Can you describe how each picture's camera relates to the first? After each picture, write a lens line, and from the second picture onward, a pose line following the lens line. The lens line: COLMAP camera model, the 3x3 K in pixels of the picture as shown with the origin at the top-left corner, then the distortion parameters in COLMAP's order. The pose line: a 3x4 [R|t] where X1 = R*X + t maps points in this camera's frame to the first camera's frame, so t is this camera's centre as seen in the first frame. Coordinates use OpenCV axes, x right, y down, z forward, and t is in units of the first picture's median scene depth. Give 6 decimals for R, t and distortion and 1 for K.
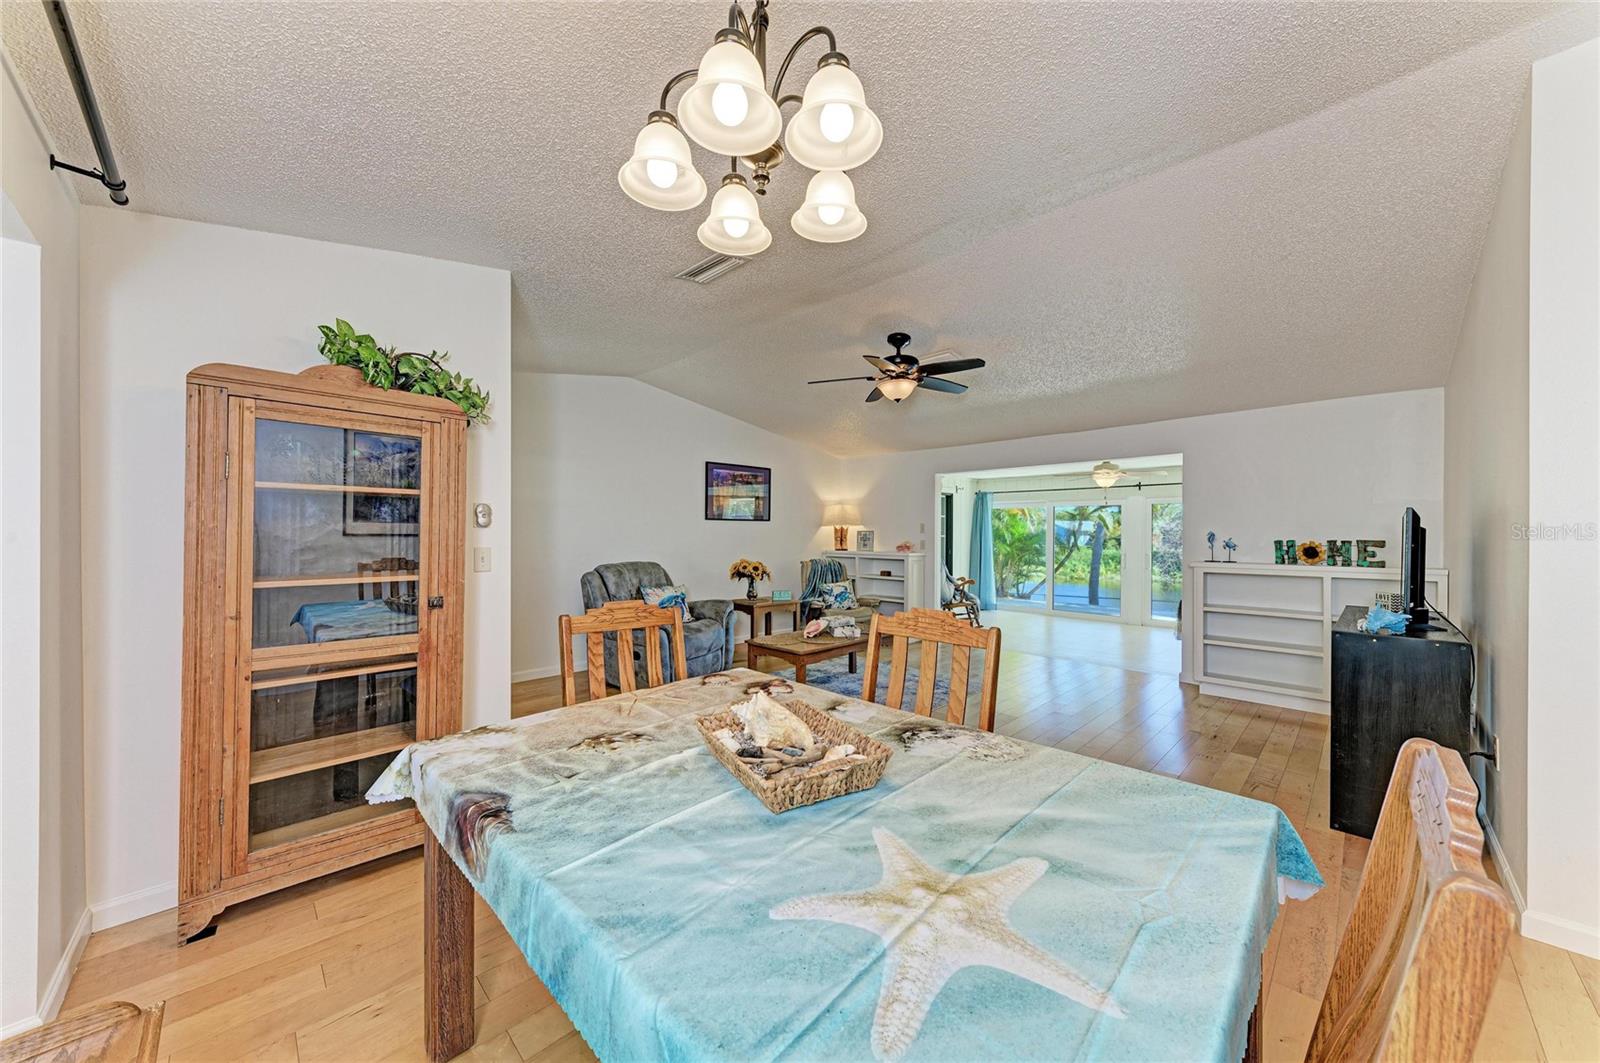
lens RADIAL K [[565.8, 0, 799.0], [0, 565.8, 534.5], [0, 0, 1]] dist [0.000929, 0.000090]
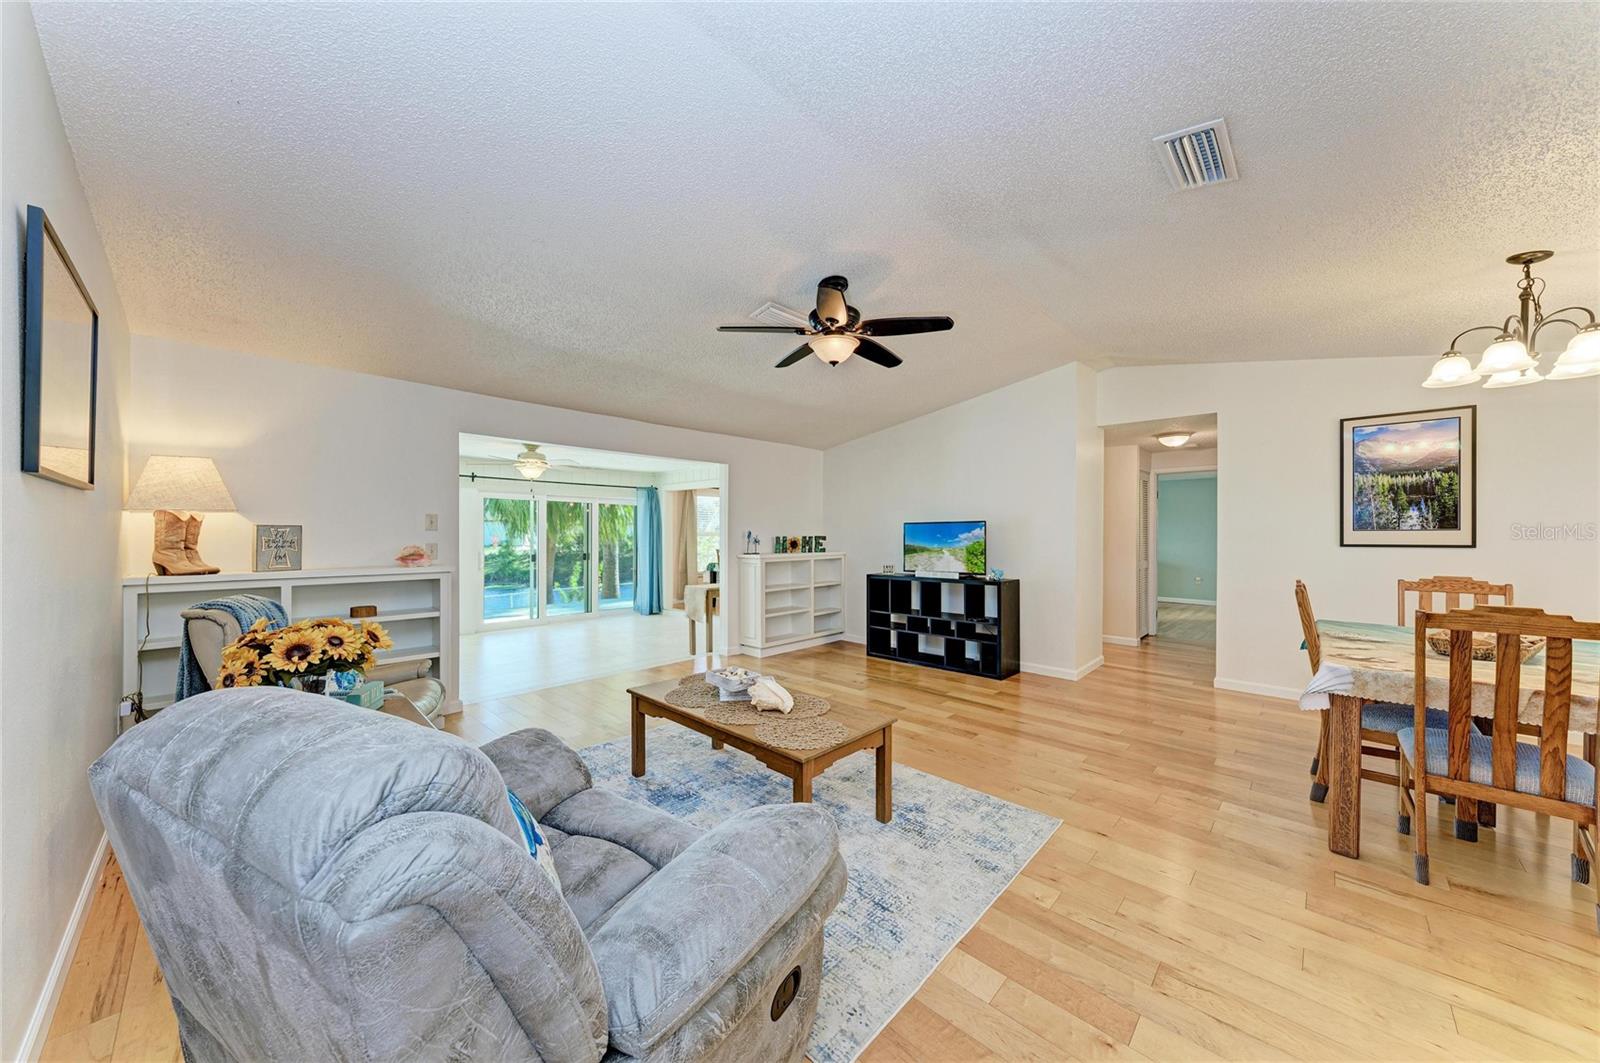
lens RADIAL K [[544.2, 0, 808.8], [0, 544.2, 533.5], [0, 0, 1]] dist [0.000958, 0.000015]
pose [[-0.034950, -0.006147, 0.999370, -0.547158], [-0.001928, 0.999980, 0.006083, -0.006227], [-0.999387, -0.001714, -0.034962, 1.001394]]
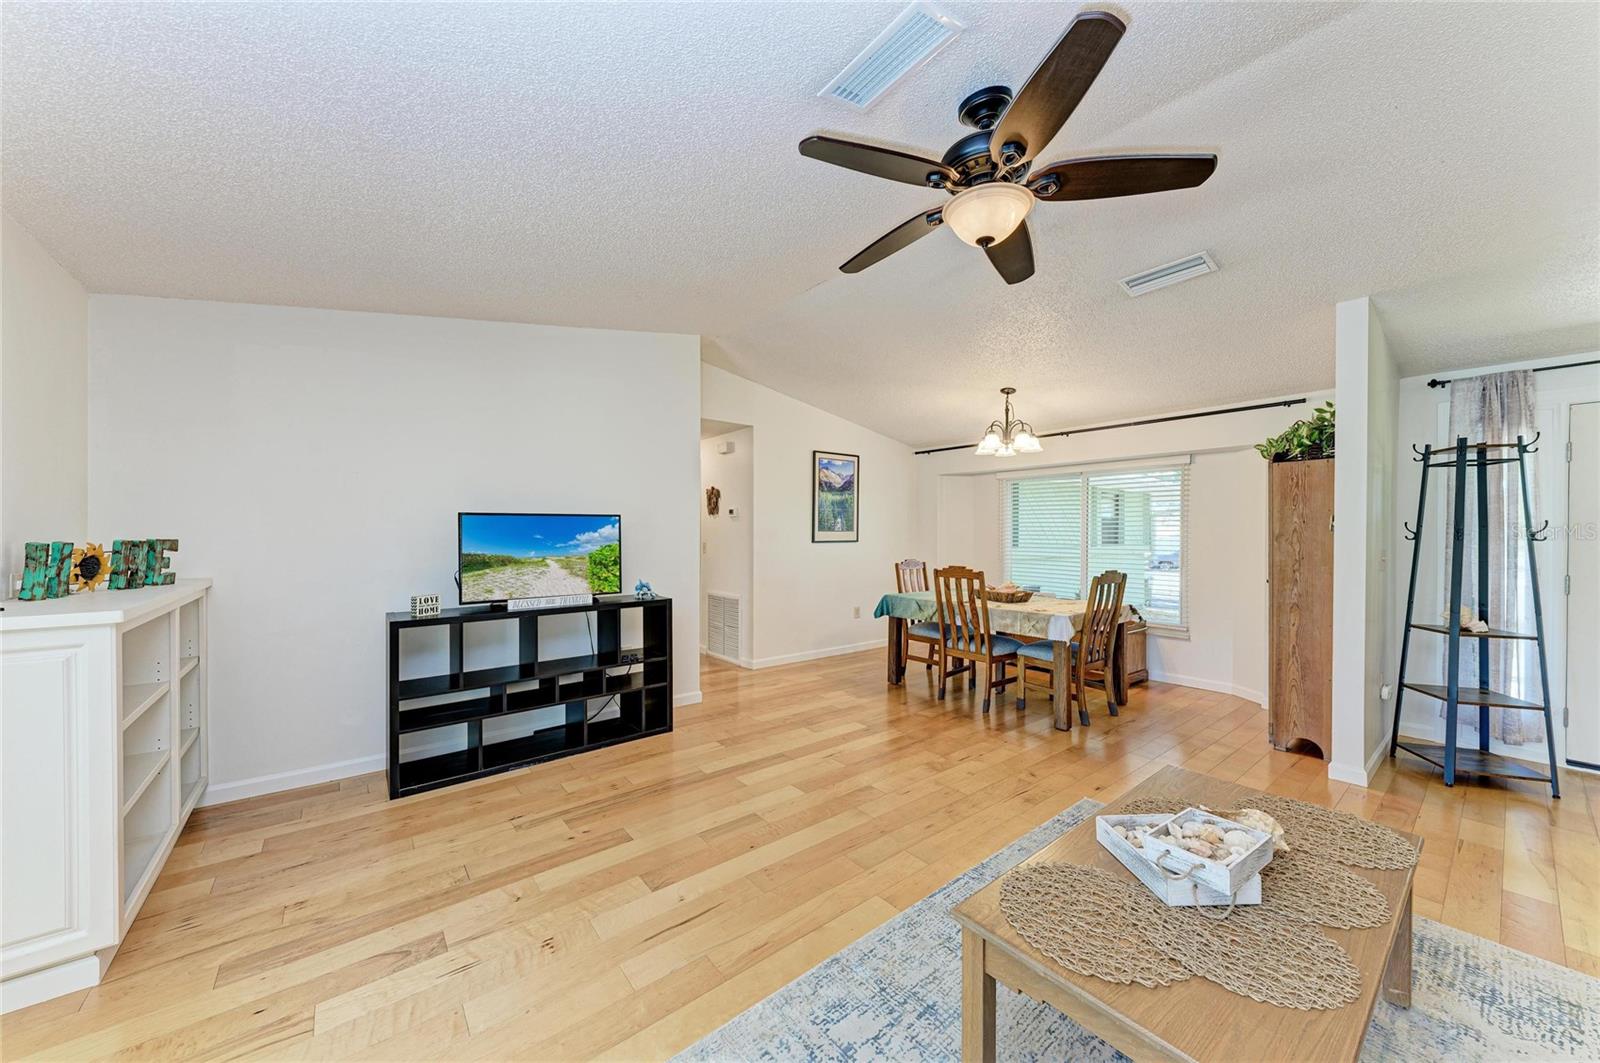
lens RADIAL K [[565.8, 0, 809.4], [0, 565.8, 536.7], [0, 0, 1]] dist [0.000929, 0.000090]
pose [[-0.994565, -0.010698, 0.103565, 0.255031], [-0.010124, 0.999930, 0.006075, -0.002737], [-0.103622, 0.004993, -0.994604, 1.395135]]
